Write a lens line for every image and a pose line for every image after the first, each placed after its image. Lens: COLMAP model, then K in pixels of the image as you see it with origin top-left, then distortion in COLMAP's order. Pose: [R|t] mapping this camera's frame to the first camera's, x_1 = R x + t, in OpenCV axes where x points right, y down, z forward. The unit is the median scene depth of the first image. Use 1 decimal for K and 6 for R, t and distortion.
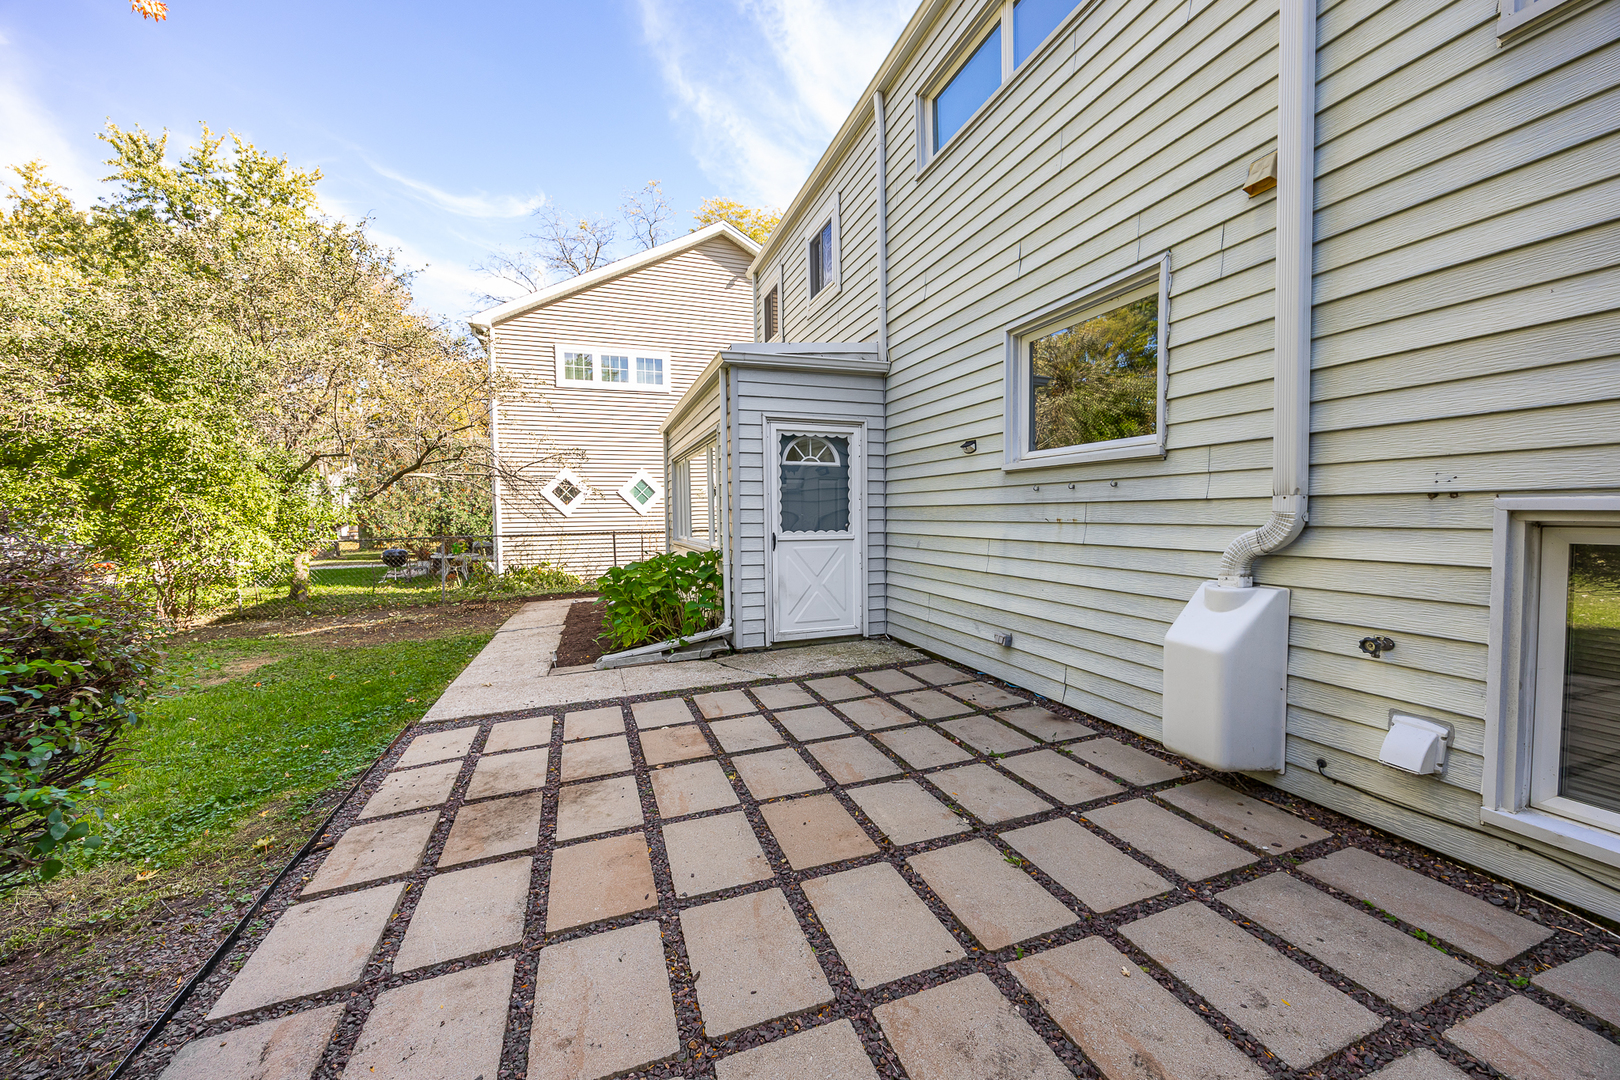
lens RADIAL K [[630.3, 0, 820.7], [0, 630.3, 544.9], [0, 0, 1]] dist [0.002814, 0.000334]
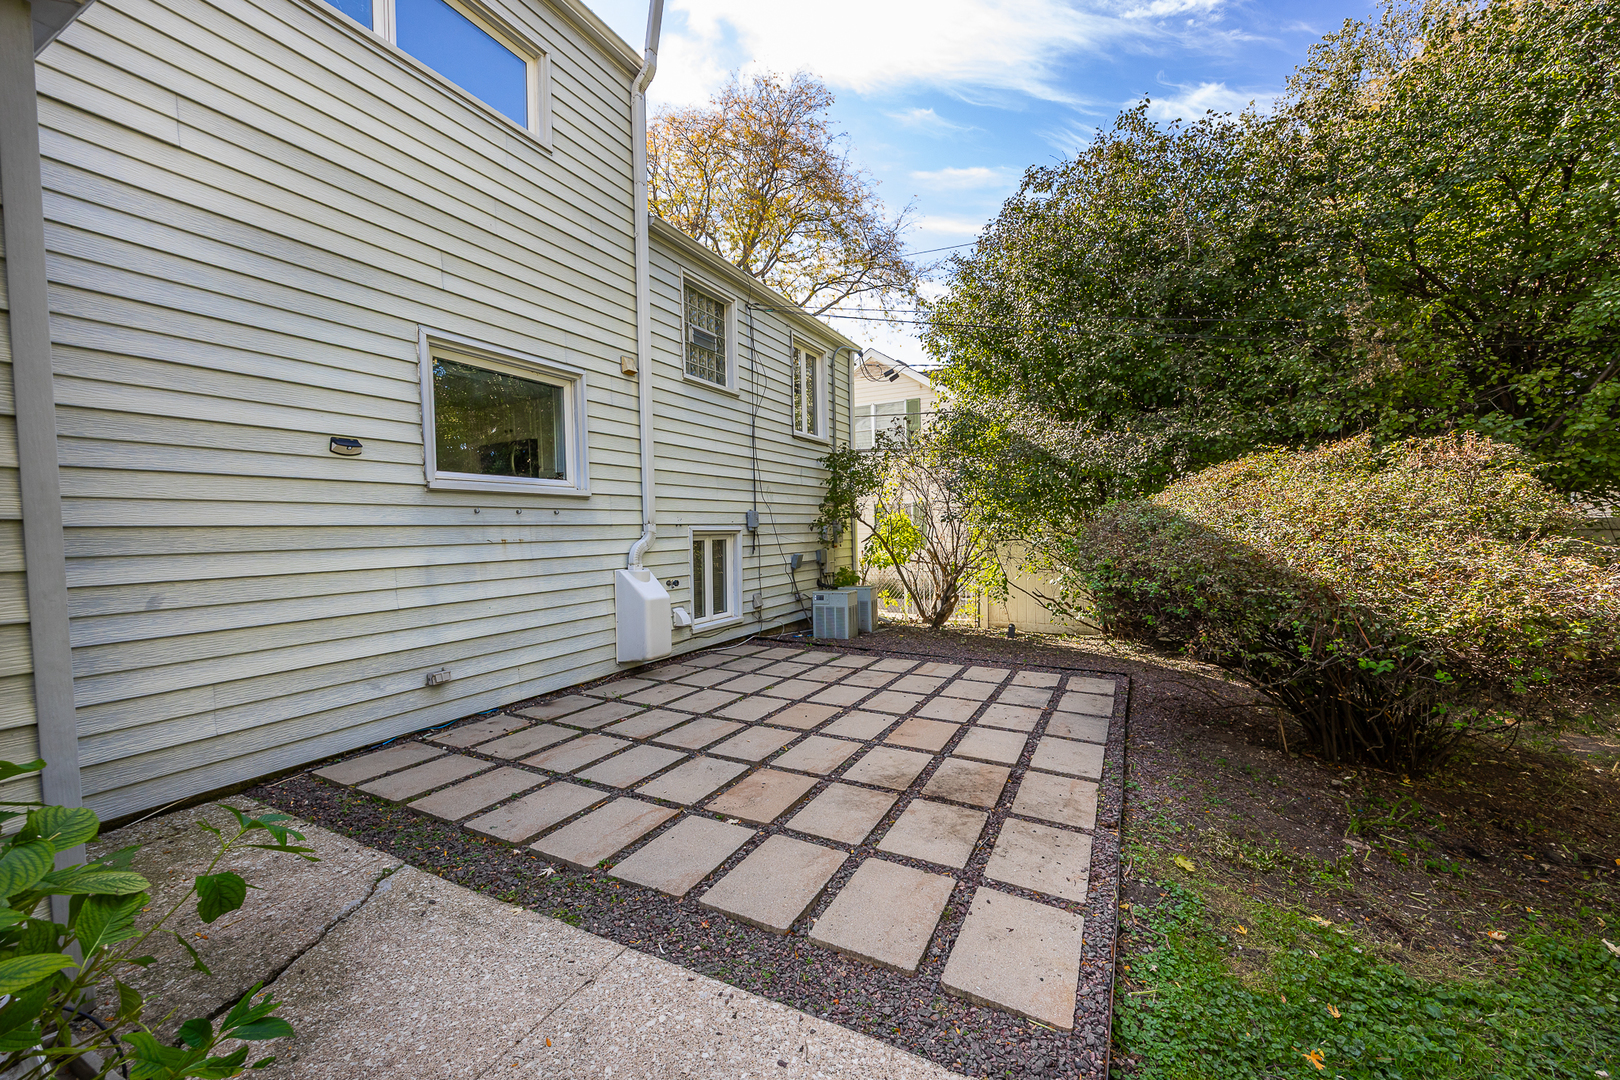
lens RADIAL K [[630.3, 0, 815.0], [0, 630.3, 543.2], [0, 0, 1]] dist [0.002814, 0.000334]
pose [[-0.678171, 0.007530, 0.734866, -0.884668], [0.064898, 0.996655, 0.049679, -0.059180], [-0.732033, 0.081382, -0.676391, 1.461590]]
